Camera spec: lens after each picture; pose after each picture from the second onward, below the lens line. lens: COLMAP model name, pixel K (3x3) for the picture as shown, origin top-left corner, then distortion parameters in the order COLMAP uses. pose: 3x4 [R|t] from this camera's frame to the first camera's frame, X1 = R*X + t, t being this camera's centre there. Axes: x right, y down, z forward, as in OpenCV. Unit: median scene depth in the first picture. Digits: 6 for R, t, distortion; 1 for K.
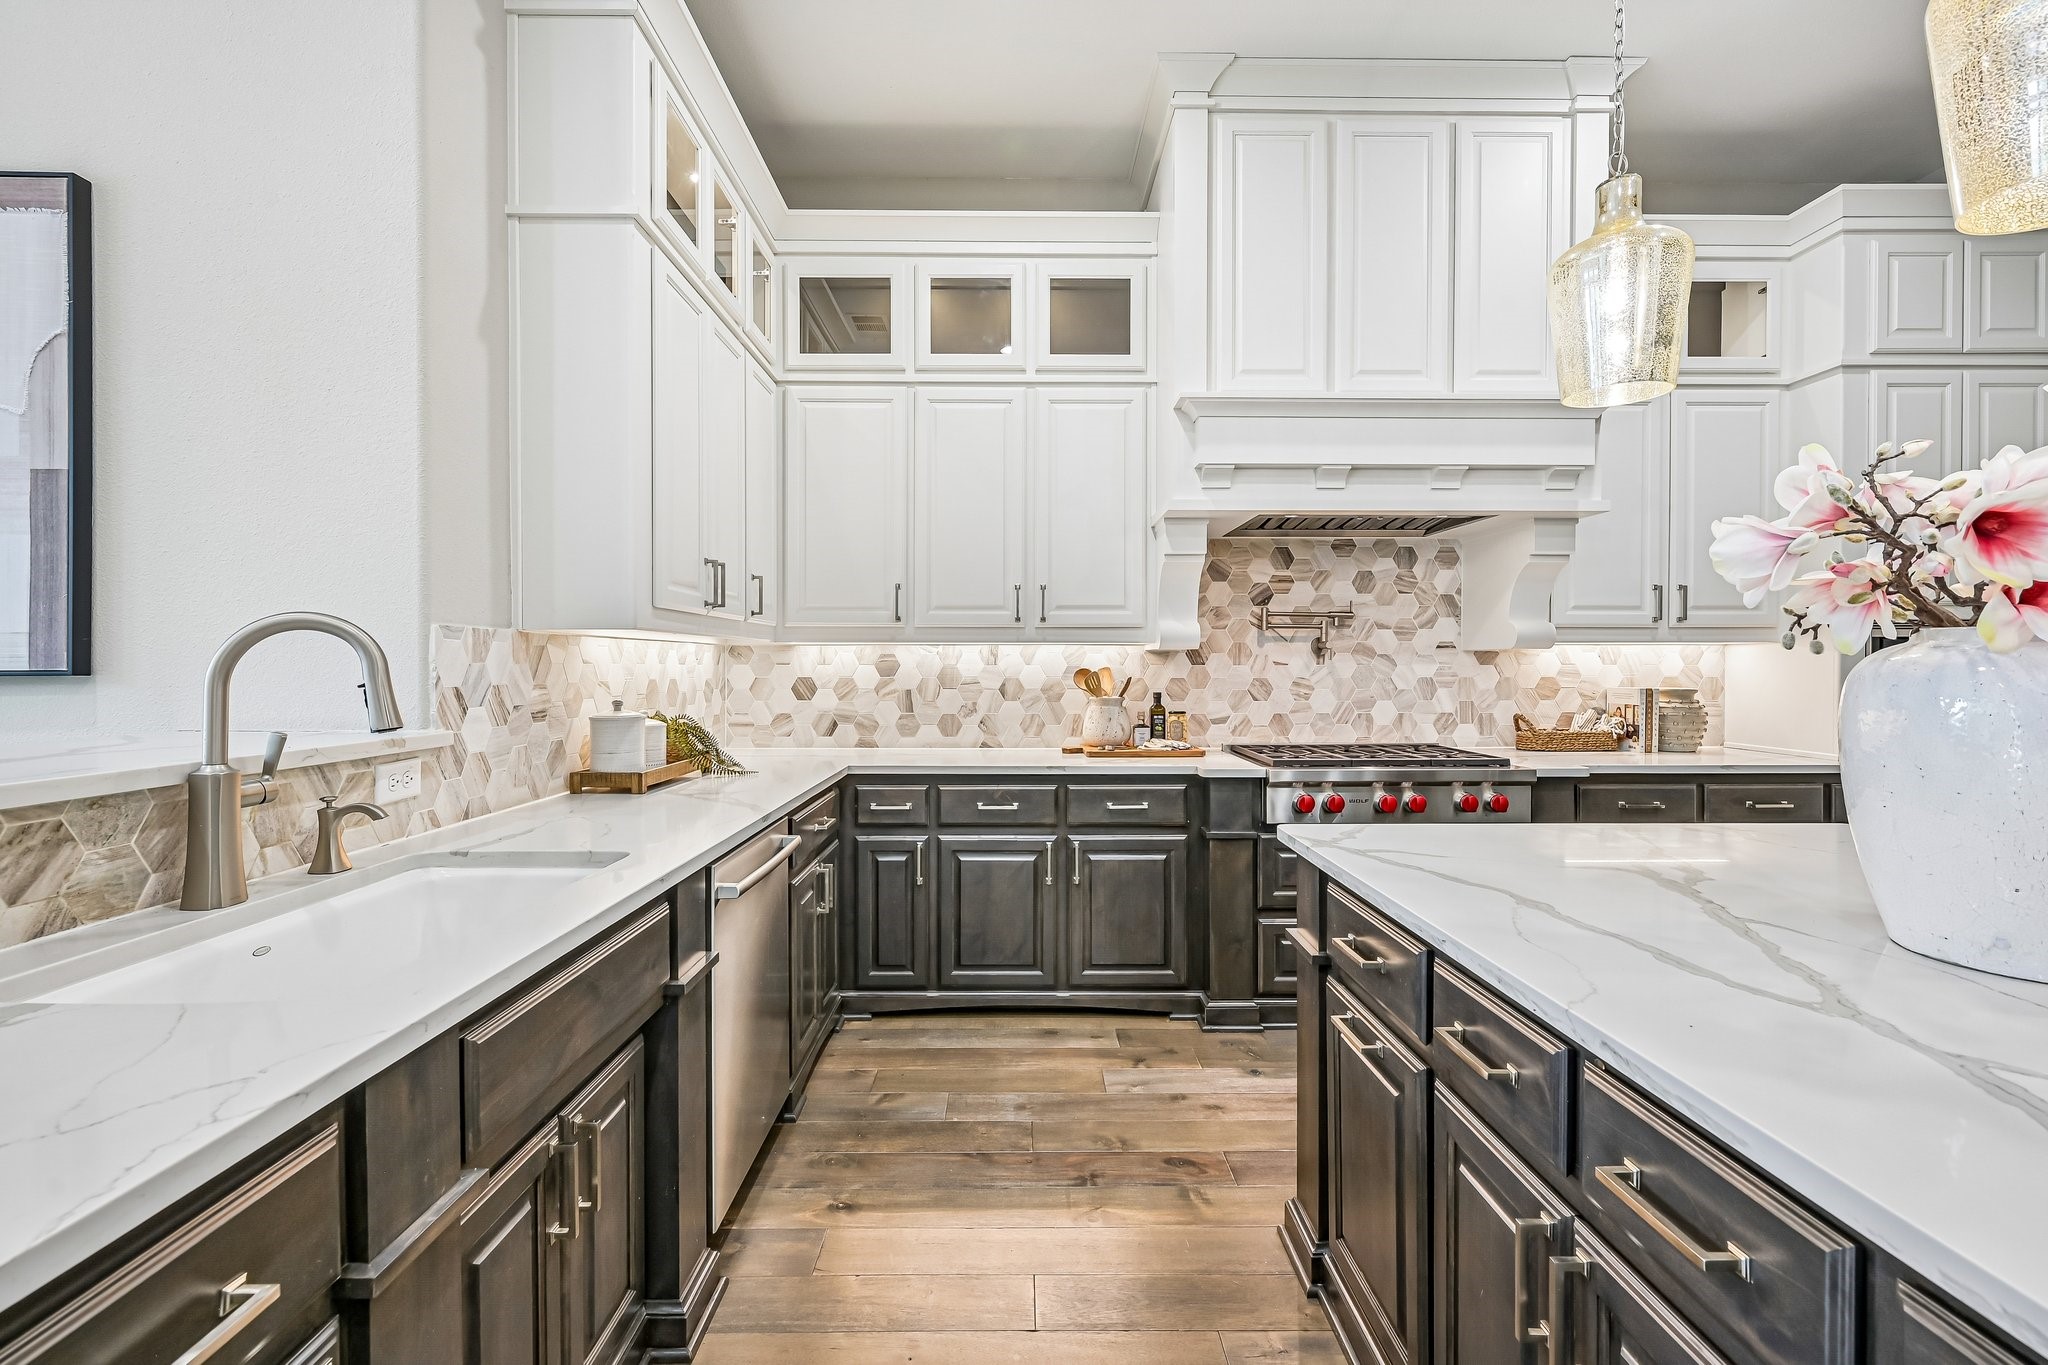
lens RADIAL K [[871.6, 0, 1029.8], [0, 871.6, 673.7], [0, 0, 1]] dist [-0.002082, -0.000032]
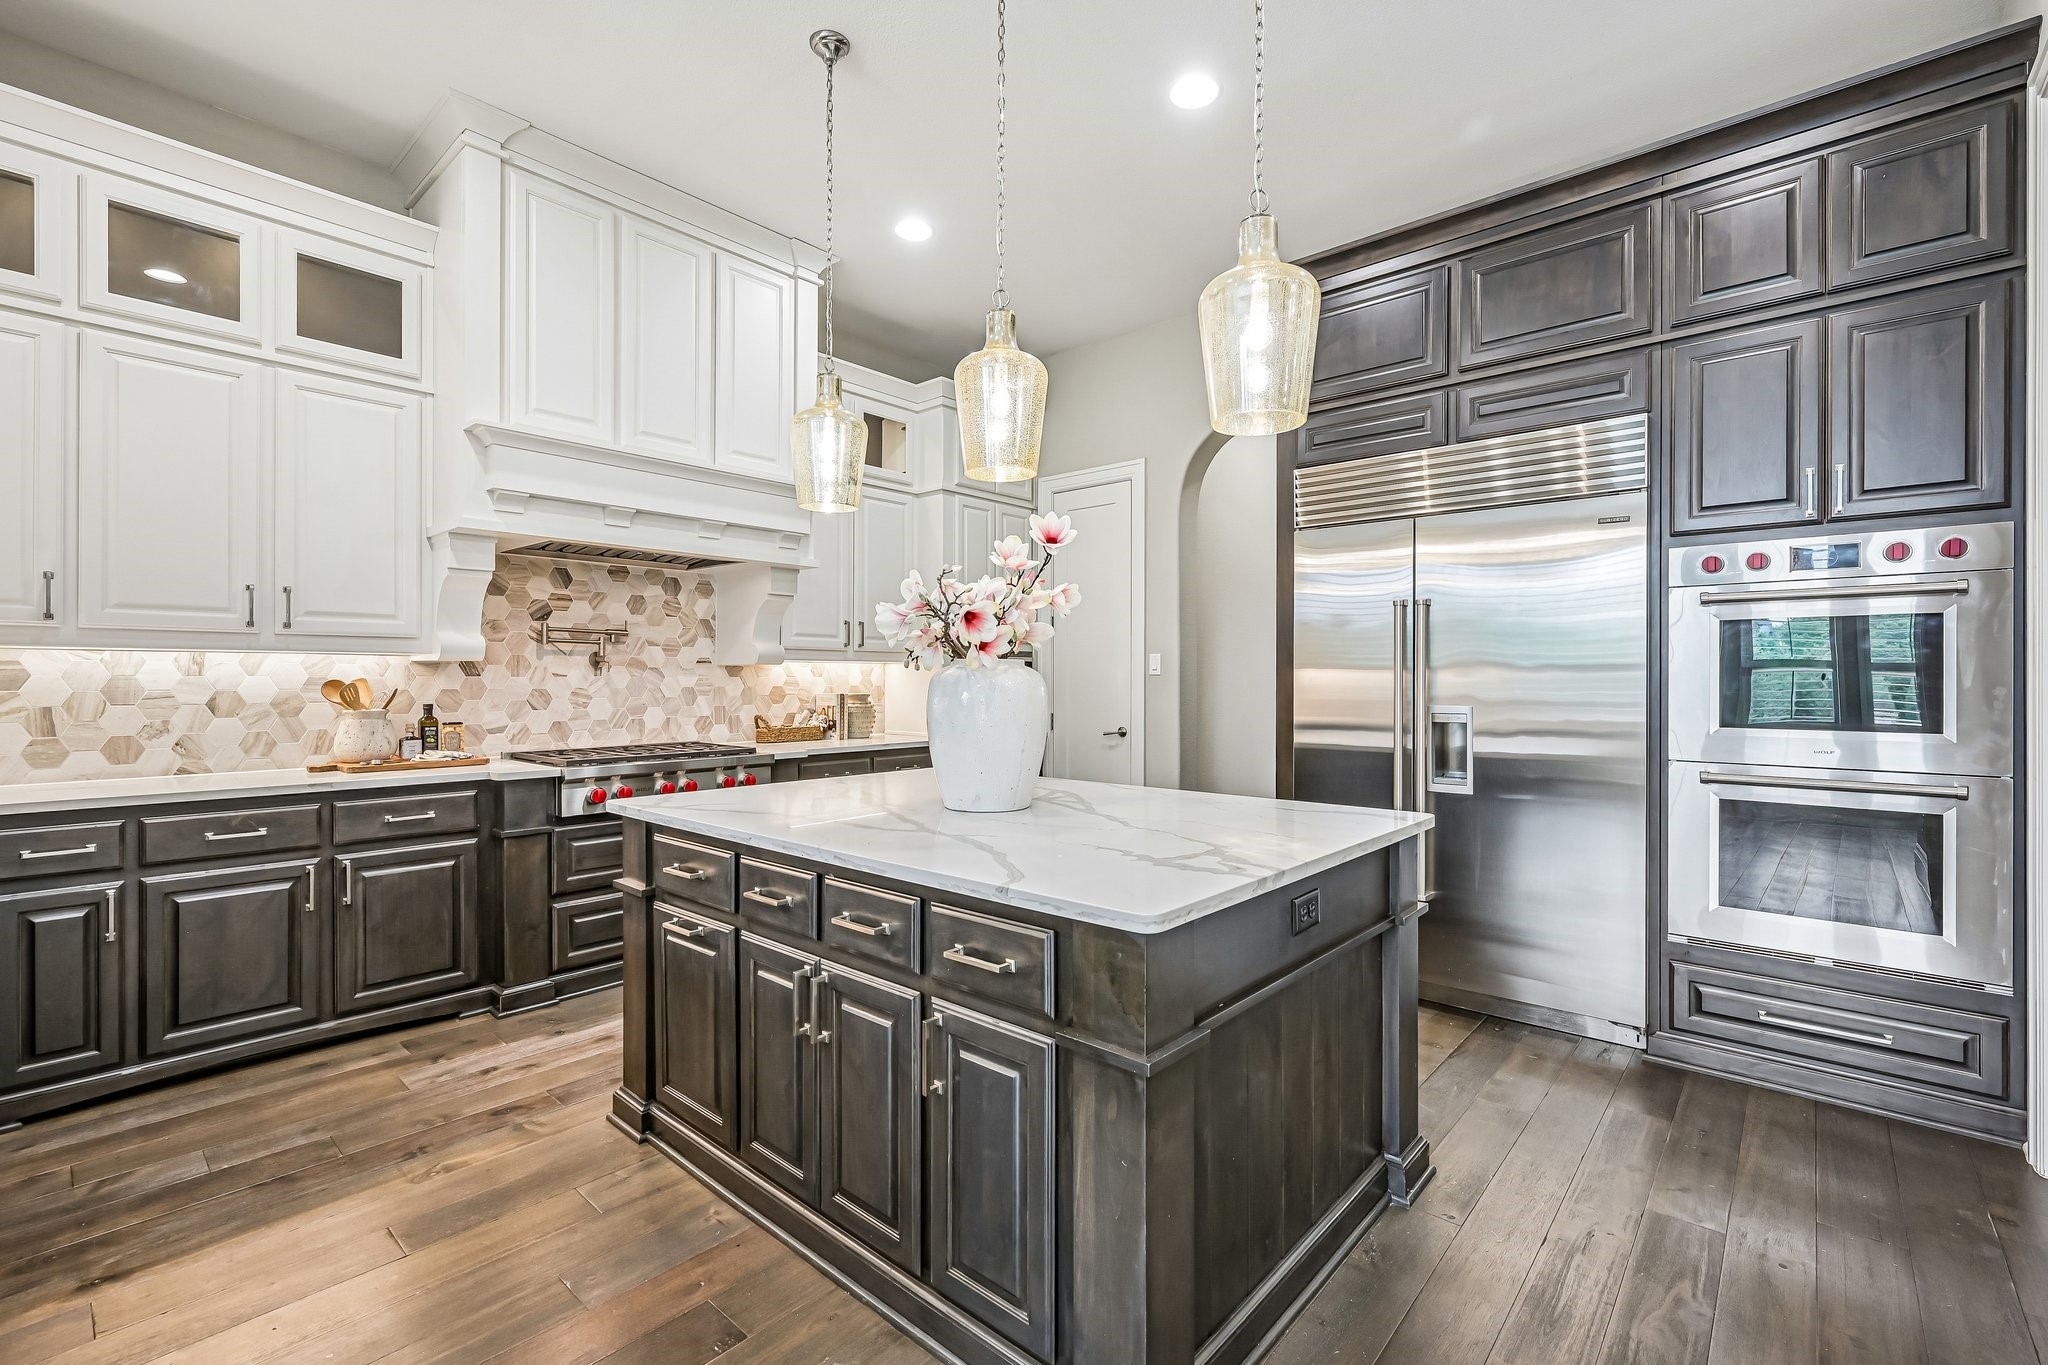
lens RADIAL K [[871.6, 0, 1028.3], [0, 871.6, 677.0], [0, 0, 1]] dist [-0.002082, -0.000032]
pose [[0.671618, 0.002190, 0.740894, -0.141990], [0.005961, 0.999947, -0.008360, 0.003649], [-0.740873, 0.010031, 0.671570, -0.184308]]
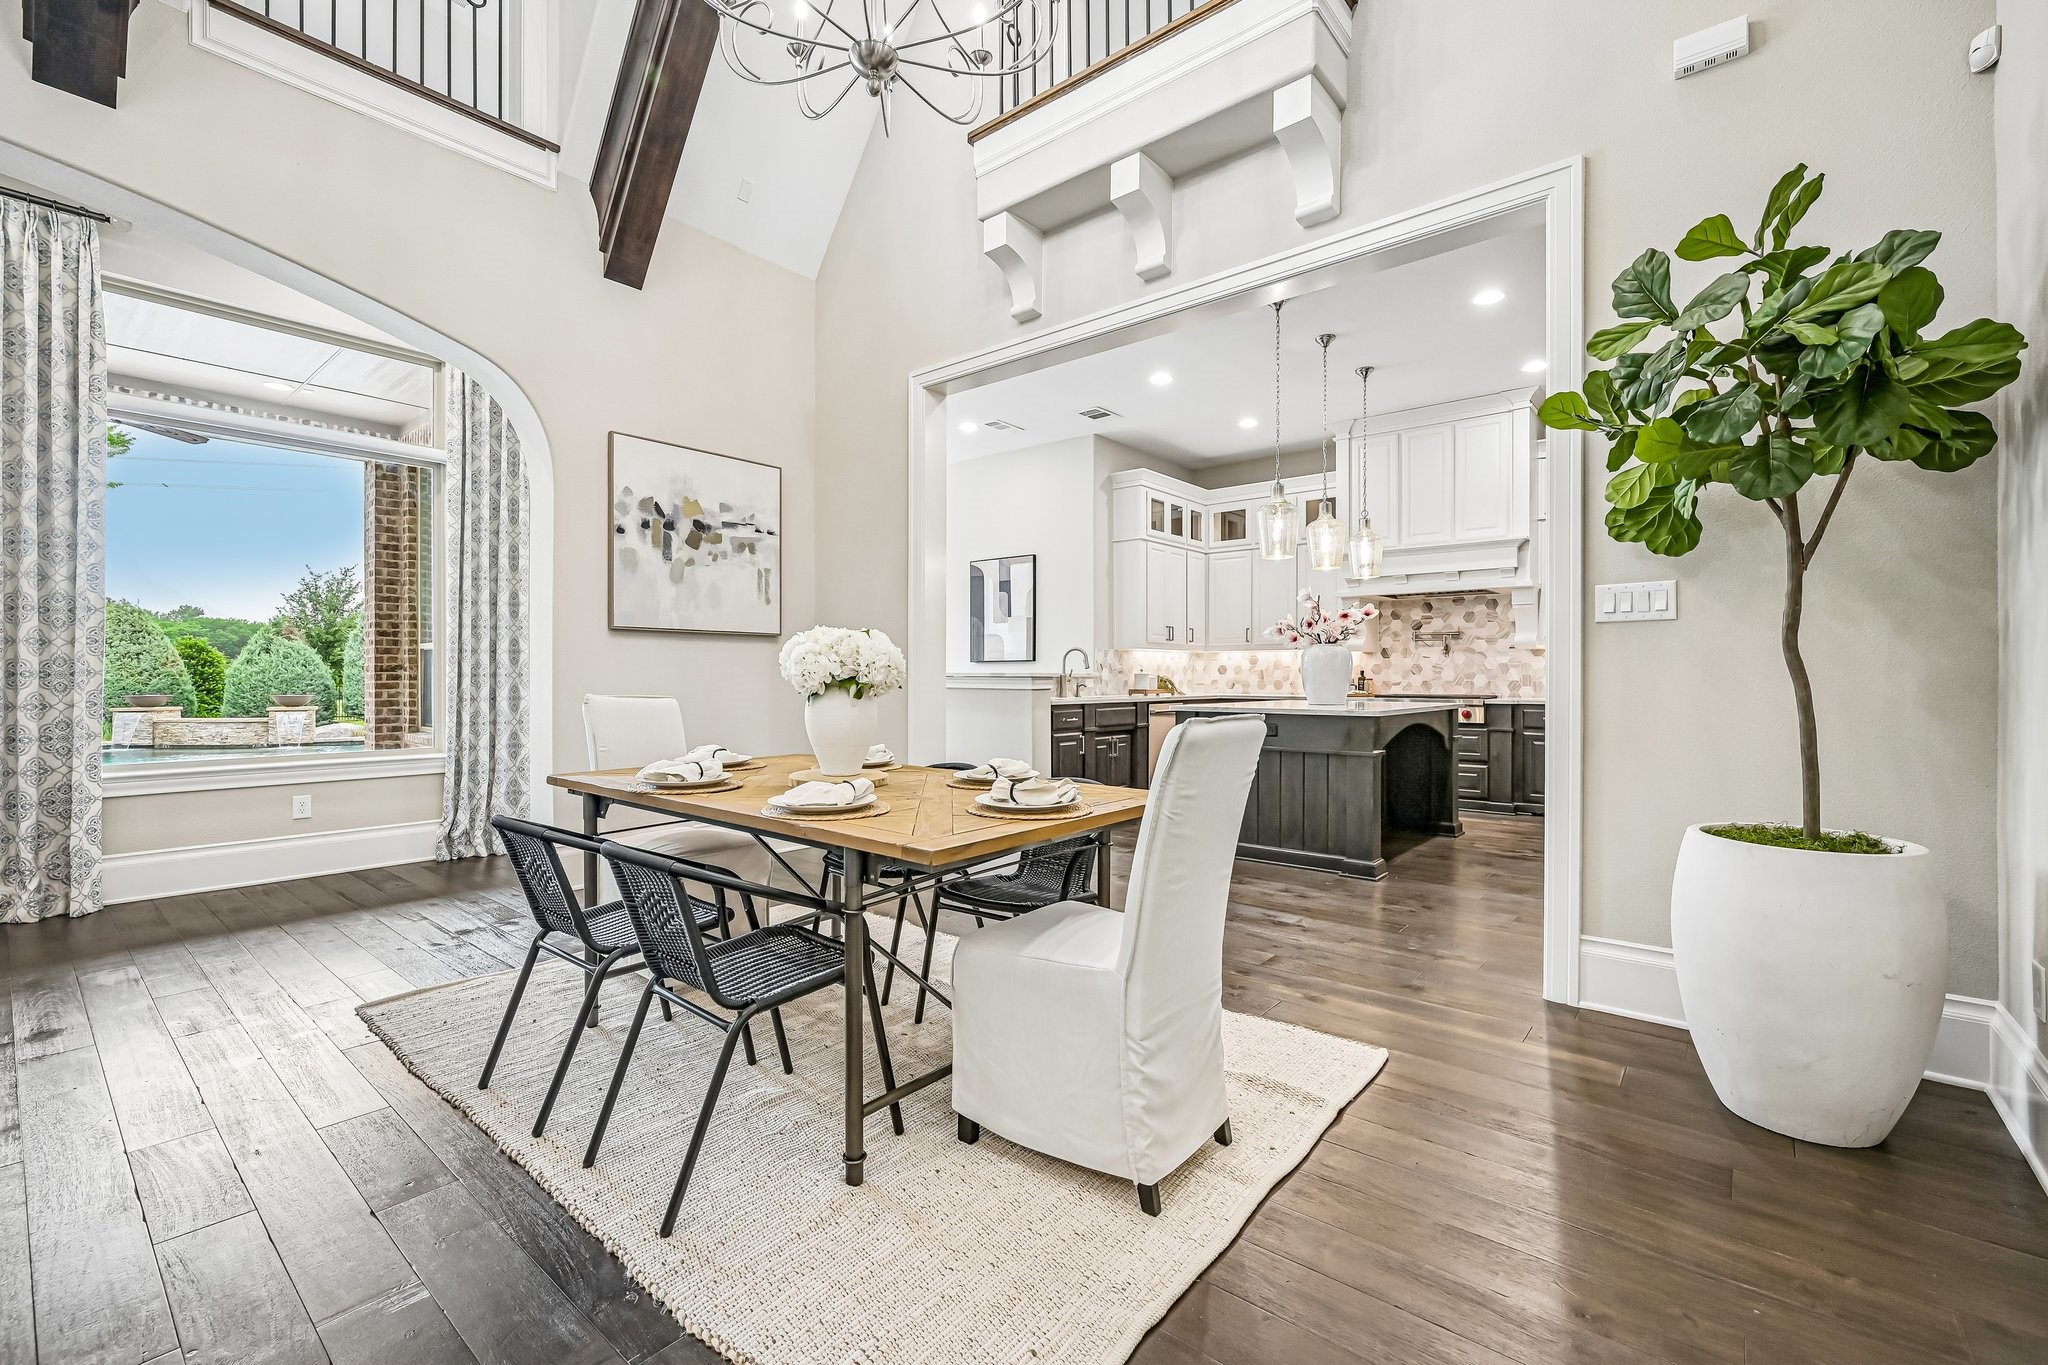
lens RADIAL K [[871.6, 0, 1030.5], [0, 871.6, 670.8], [0, 0, 1]] dist [-0.002082, -0.000032]
pose [[0.761456, -0.004391, -0.648202, 1.066802], [-0.005137, 0.999905, -0.012809, 0.061771], [0.648196, 0.013083, 0.761361, -1.428792]]
